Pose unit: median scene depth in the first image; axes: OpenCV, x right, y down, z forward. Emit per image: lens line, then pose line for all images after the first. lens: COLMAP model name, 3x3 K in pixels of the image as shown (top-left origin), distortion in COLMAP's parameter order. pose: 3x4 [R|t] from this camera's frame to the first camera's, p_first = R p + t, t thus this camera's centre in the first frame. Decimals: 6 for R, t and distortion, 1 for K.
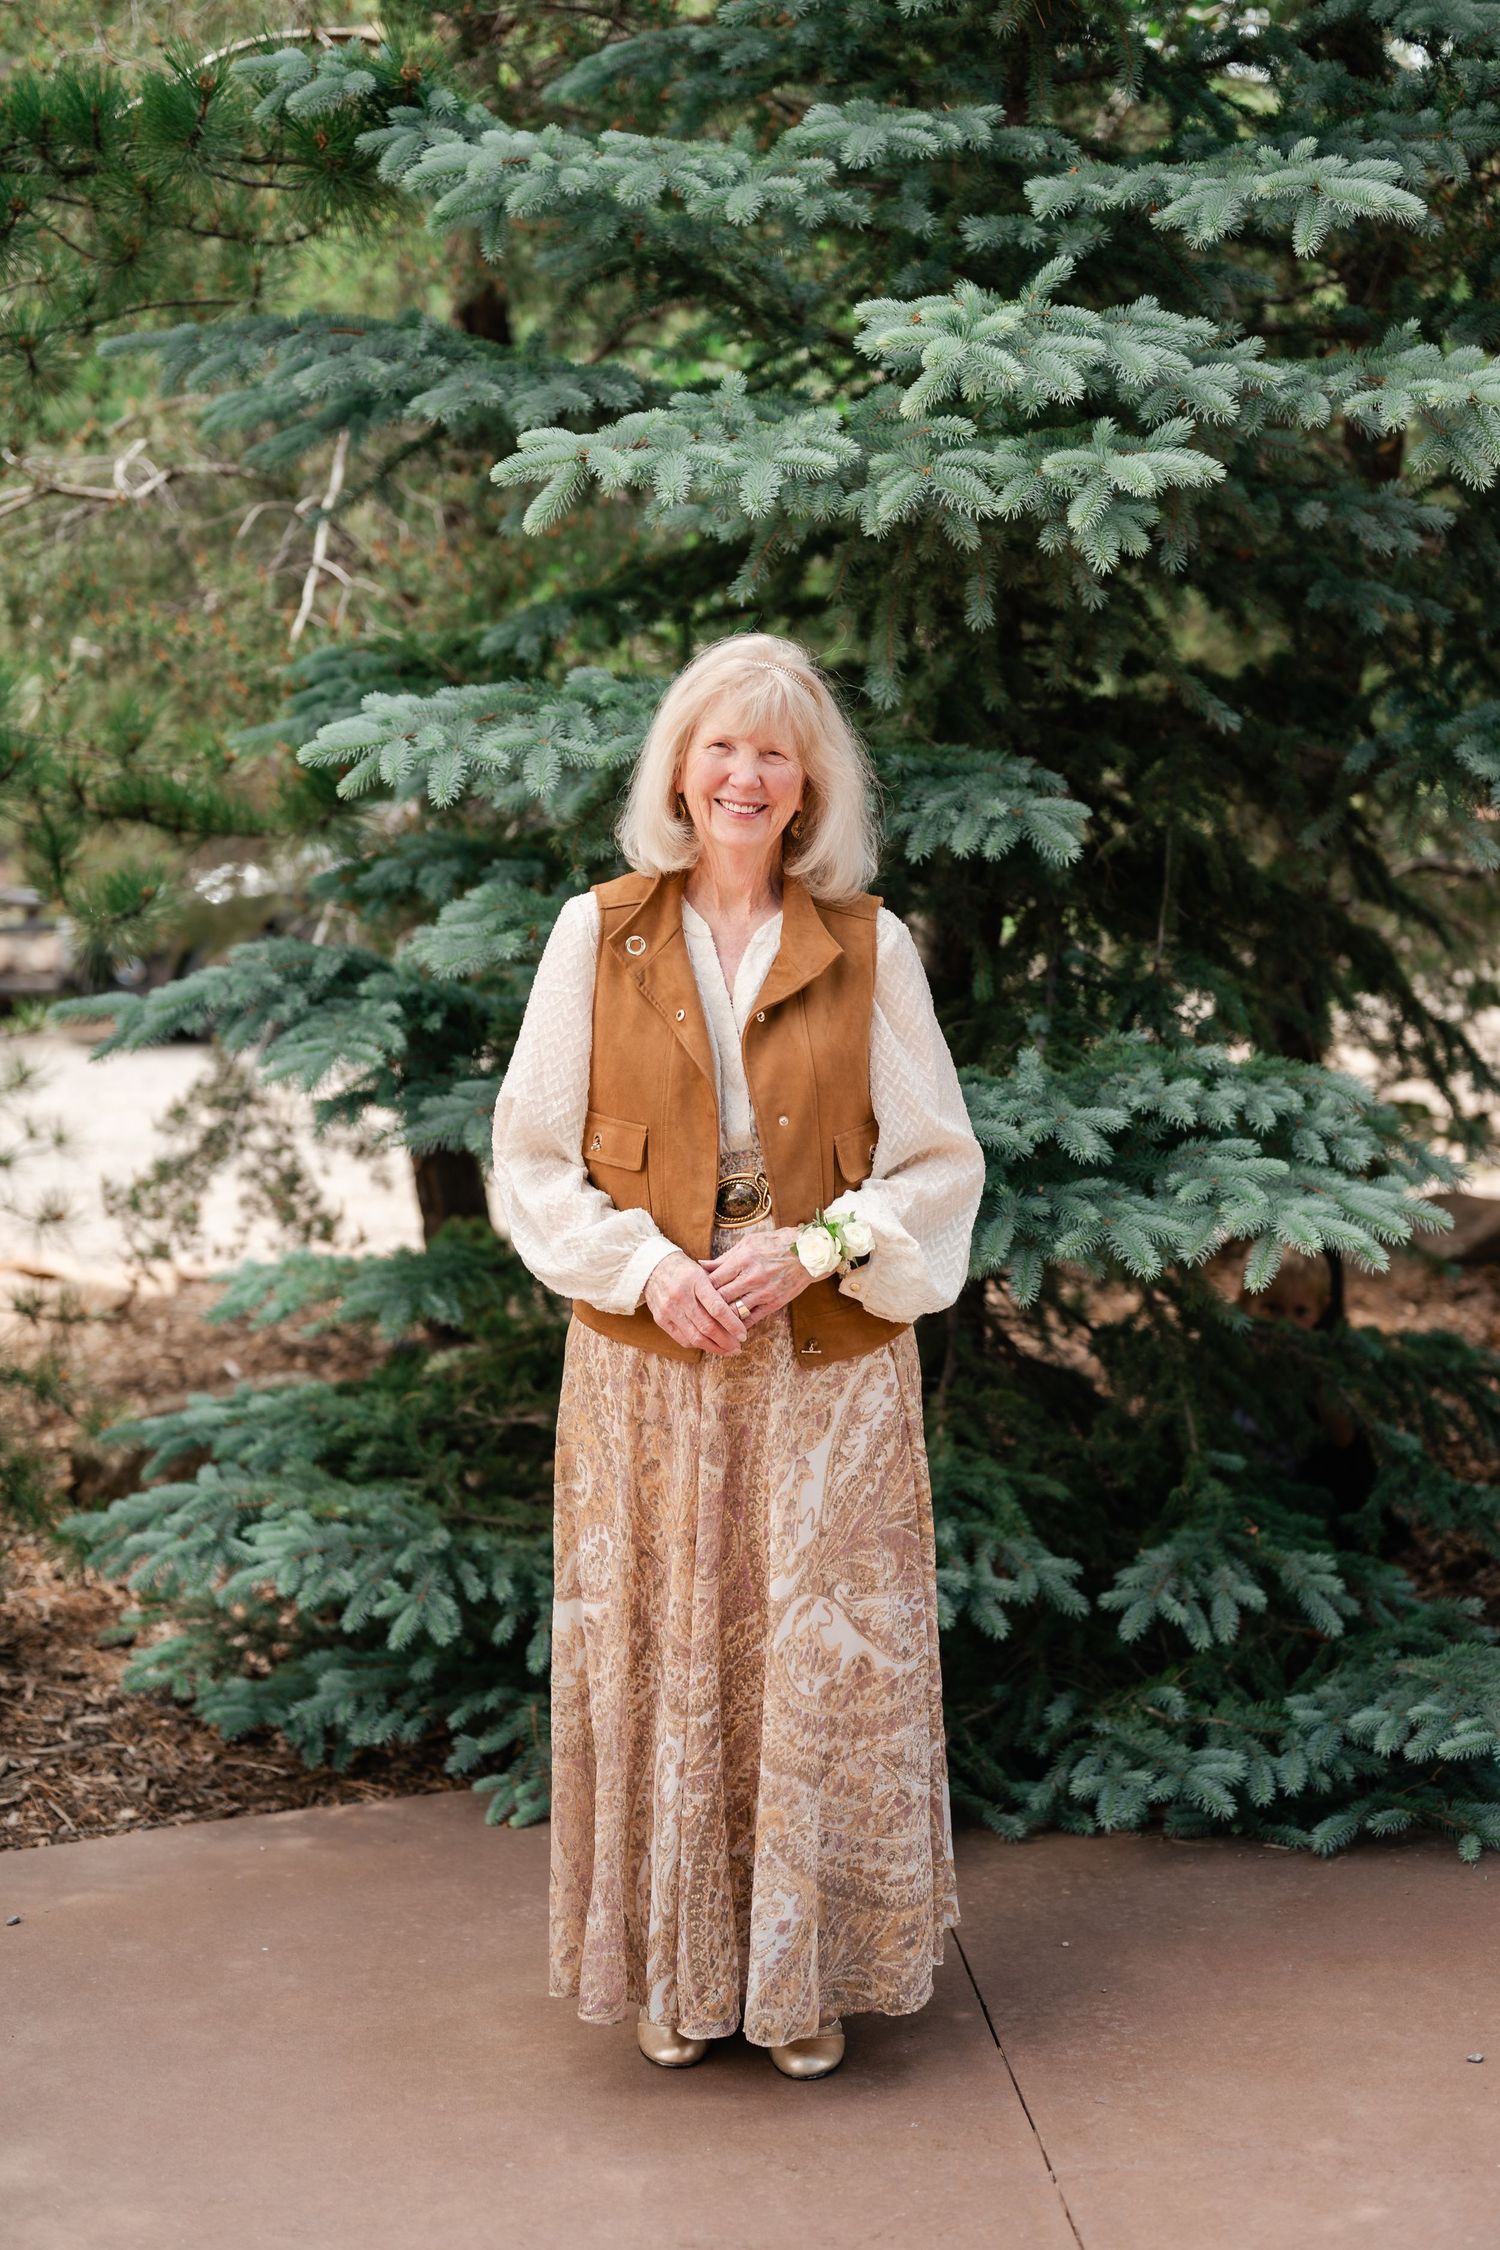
lens RADIAL K [[4030.6, 0, 743.2], [0, 4030.6, 1105.2], [0, 0, 1]] dist [-0.018449, 0.000000]
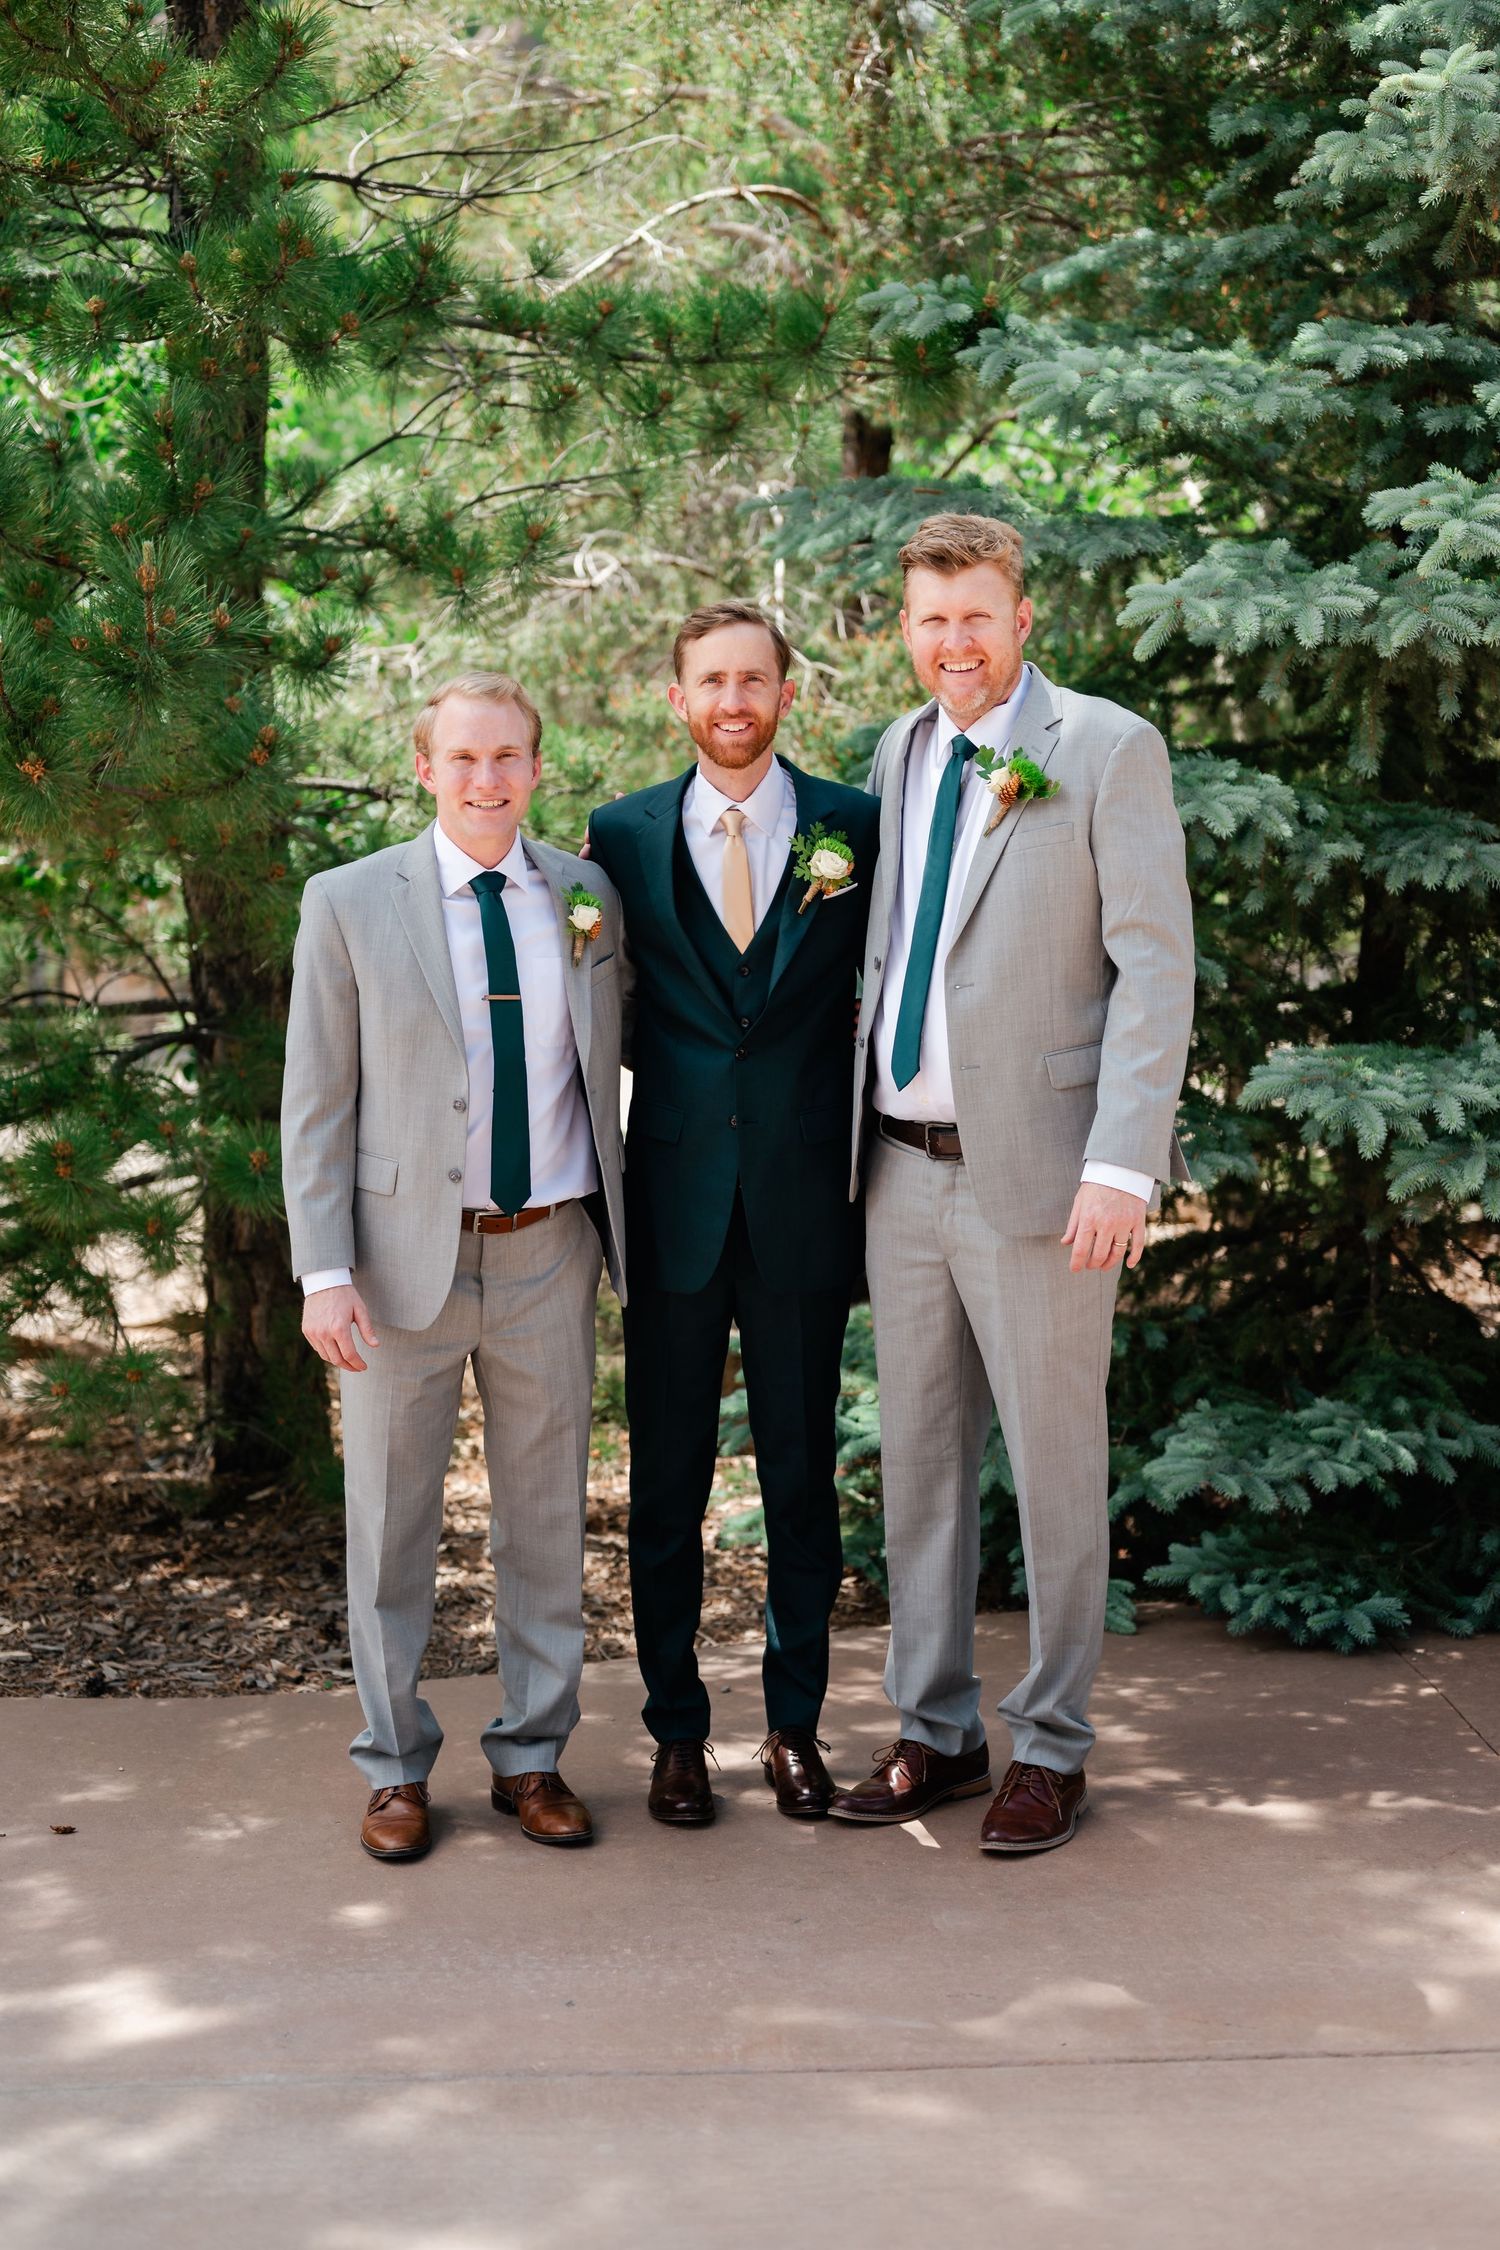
lens RADIAL K [[4030.6, 0, 692.5], [0, 4030.6, 1074.2], [0, 0, 1]] dist [-0.018449, 0.000000]
pose [[0.998627, -0.009274, -0.051564, -0.120913], [0.008672, 0.999892, -0.011889, 0.013454], [0.051668, 0.011426, 0.998599, -0.343975]]
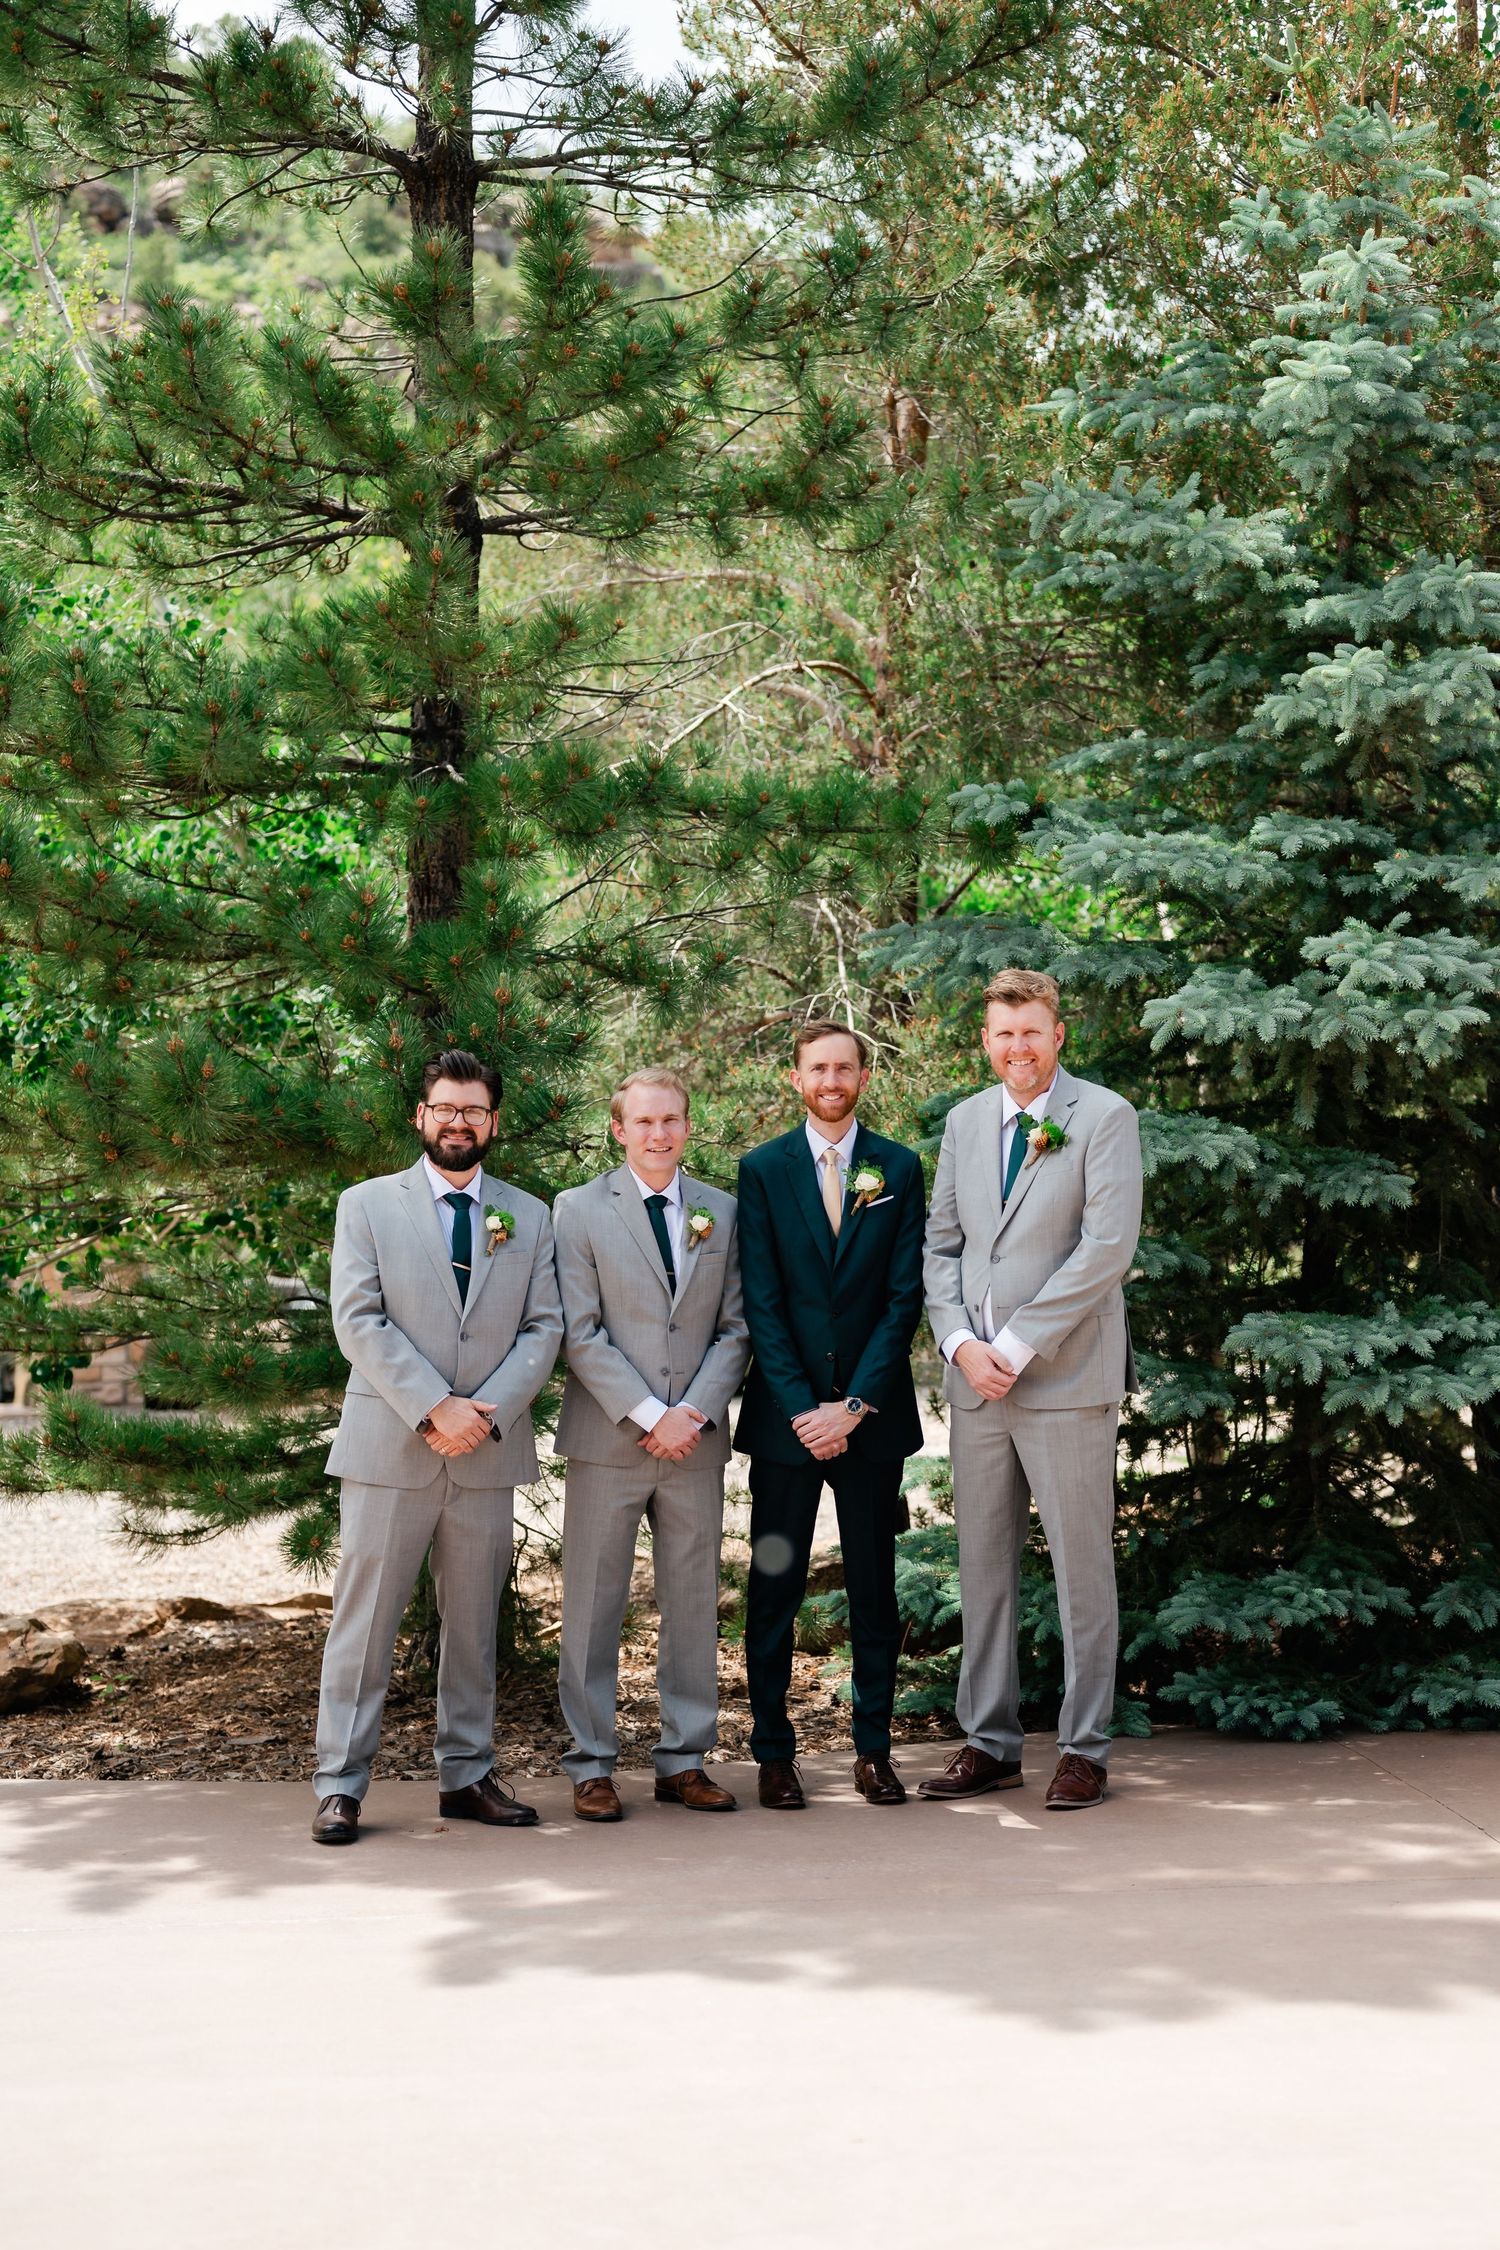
lens RADIAL K [[4301.3, 0, 756.2], [0, 4301.3, 1125.7], [0, 0, 1]] dist [-0.080417, 0.000000]
pose [[0.999798, -0.015063, -0.013283, -0.202838], [0.013815, 0.995886, -0.089555, 0.081200], [0.014577, 0.089353, 0.995893, -1.064830]]
